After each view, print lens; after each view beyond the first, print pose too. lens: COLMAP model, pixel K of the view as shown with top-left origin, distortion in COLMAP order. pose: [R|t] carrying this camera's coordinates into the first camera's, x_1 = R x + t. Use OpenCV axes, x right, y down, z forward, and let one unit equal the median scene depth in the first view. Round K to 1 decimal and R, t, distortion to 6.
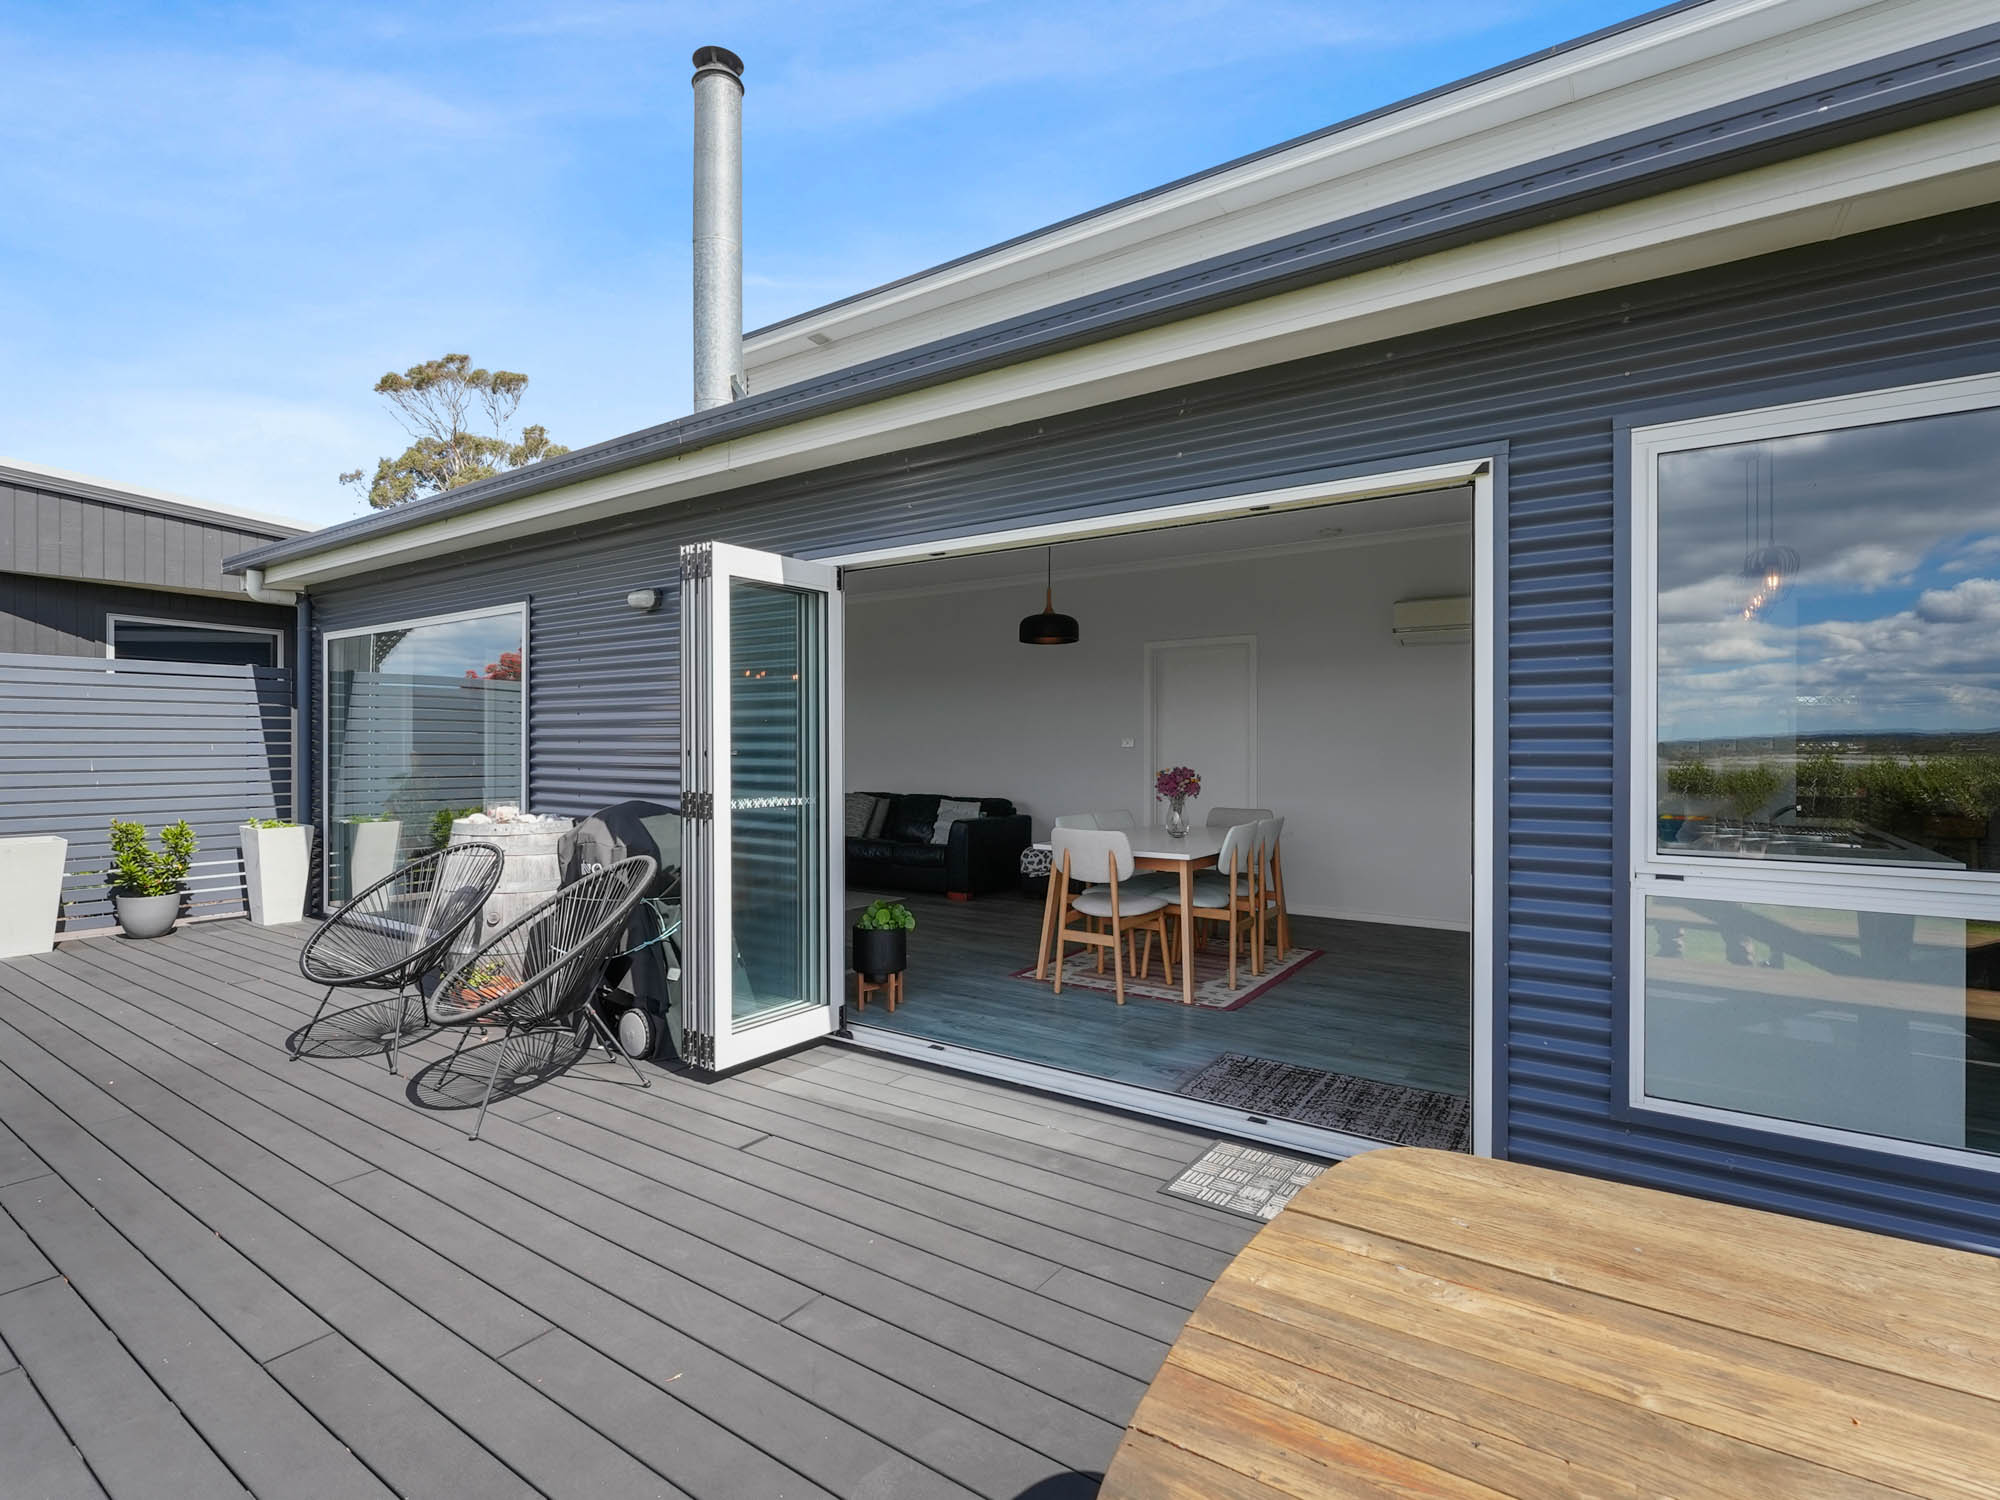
lens RADIAL K [[952.0, 0, 984.7], [0, 952.0, 747.4], [0, 0, 1]] dist [-0.006226, -0.000268]
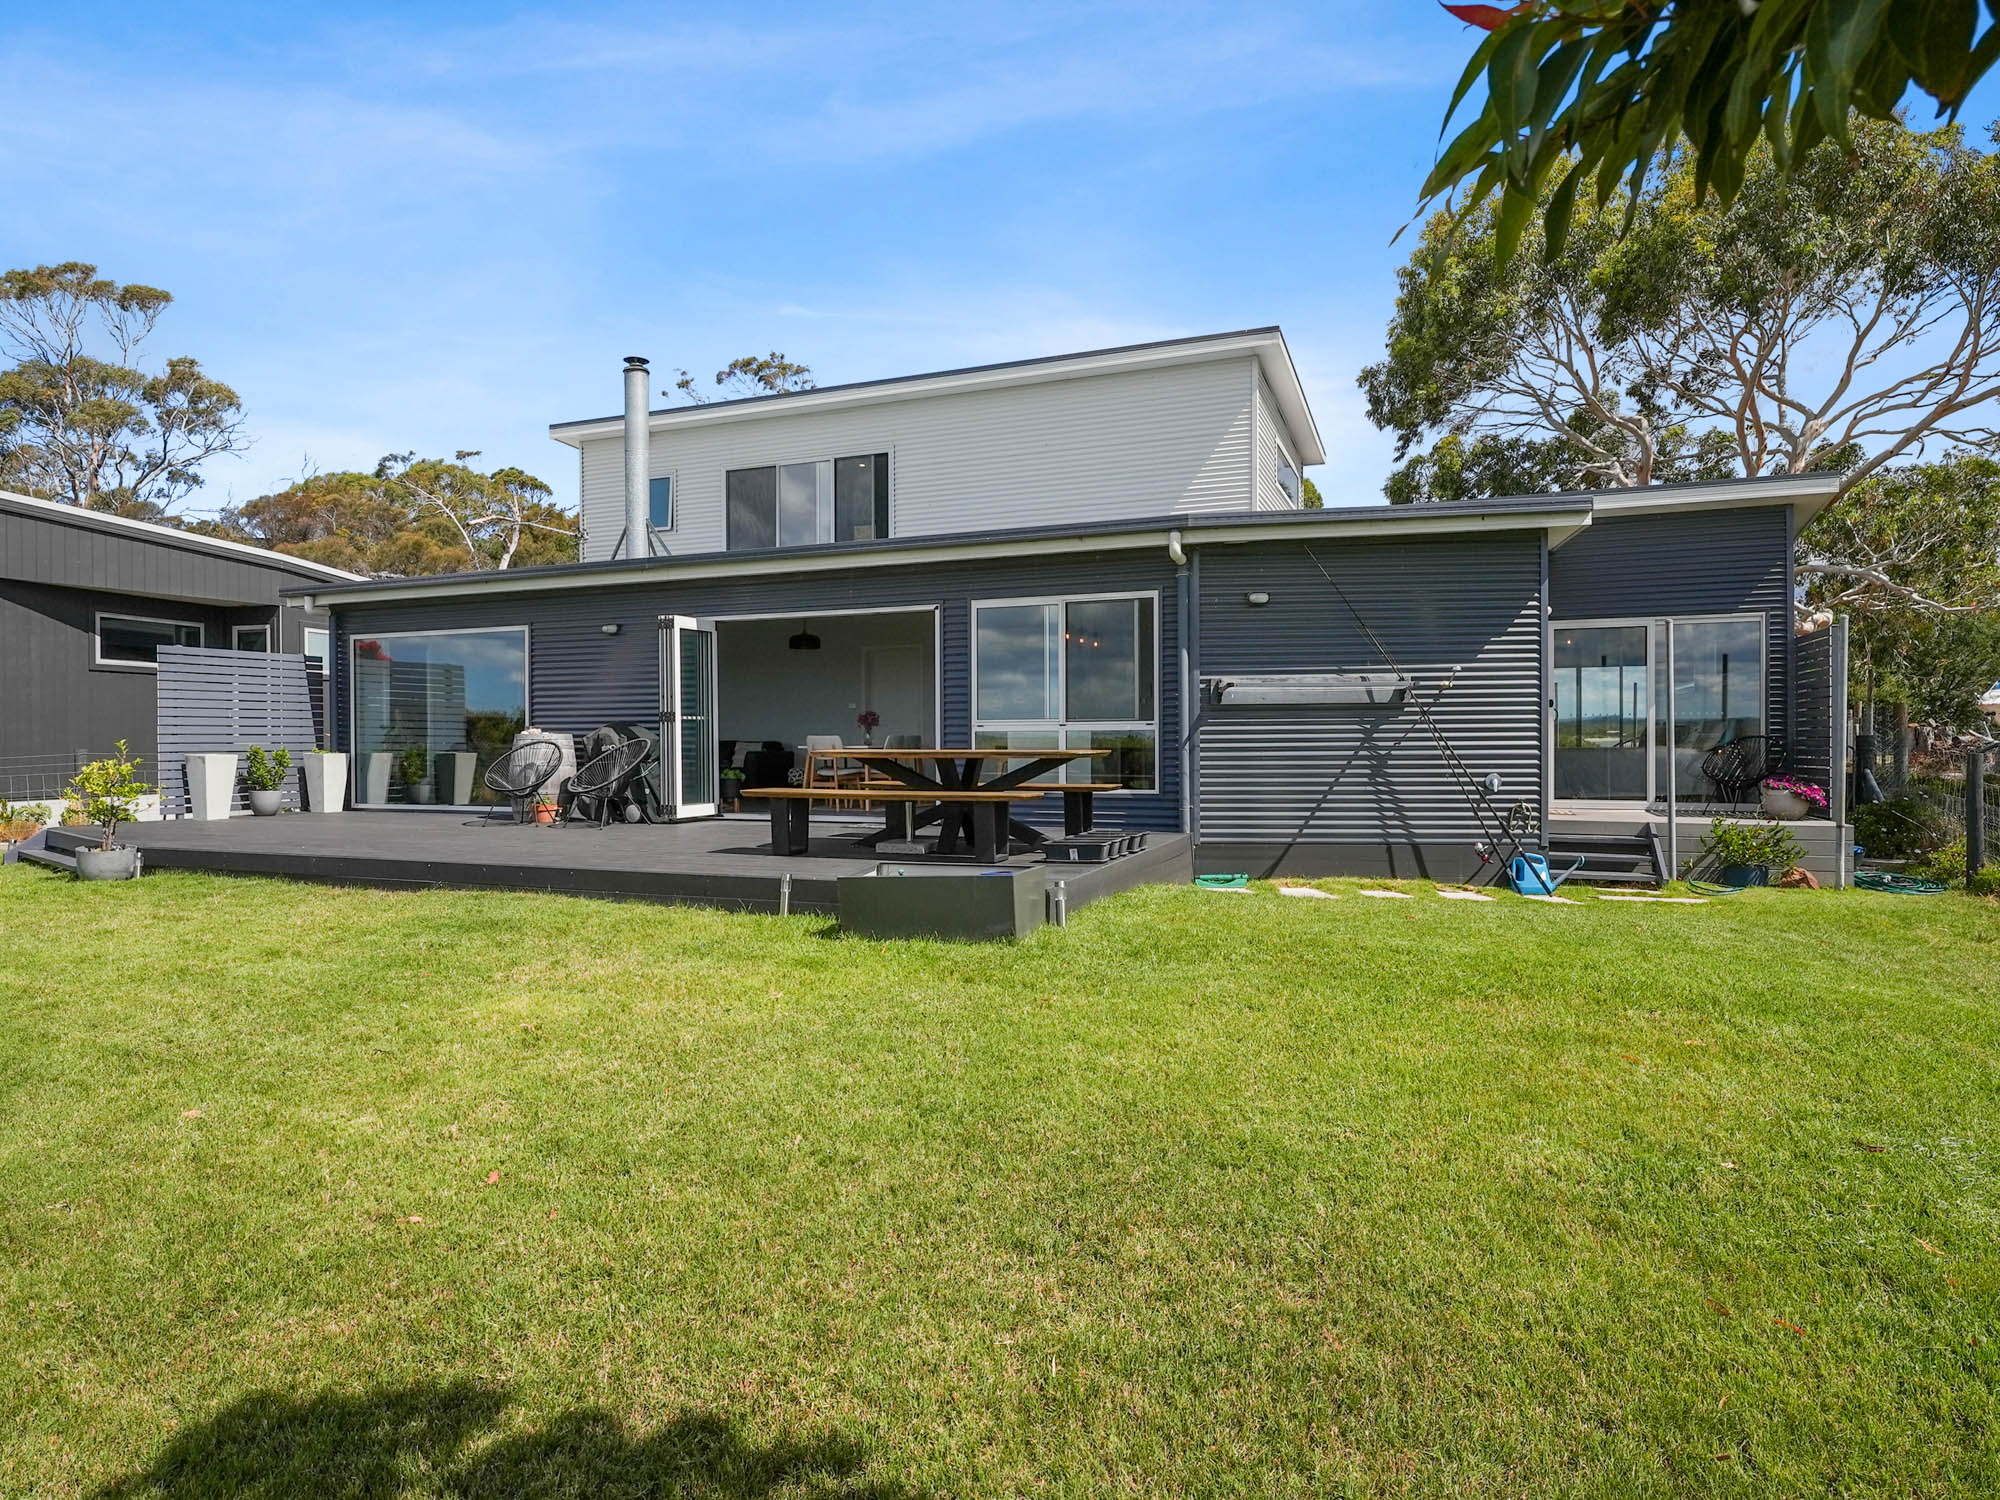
lens RADIAL K [[1007.1, 0, 996.8], [0, 1007.1, 744.3], [0, 0, 1]] dist [-0.040363, -0.001735]
pose [[0.966905, -0.007051, 0.255041, -0.073208], [0.005216, 0.999955, 0.007870, 0.065524], [-0.255085, -0.006280, 0.966898, -1.020320]]
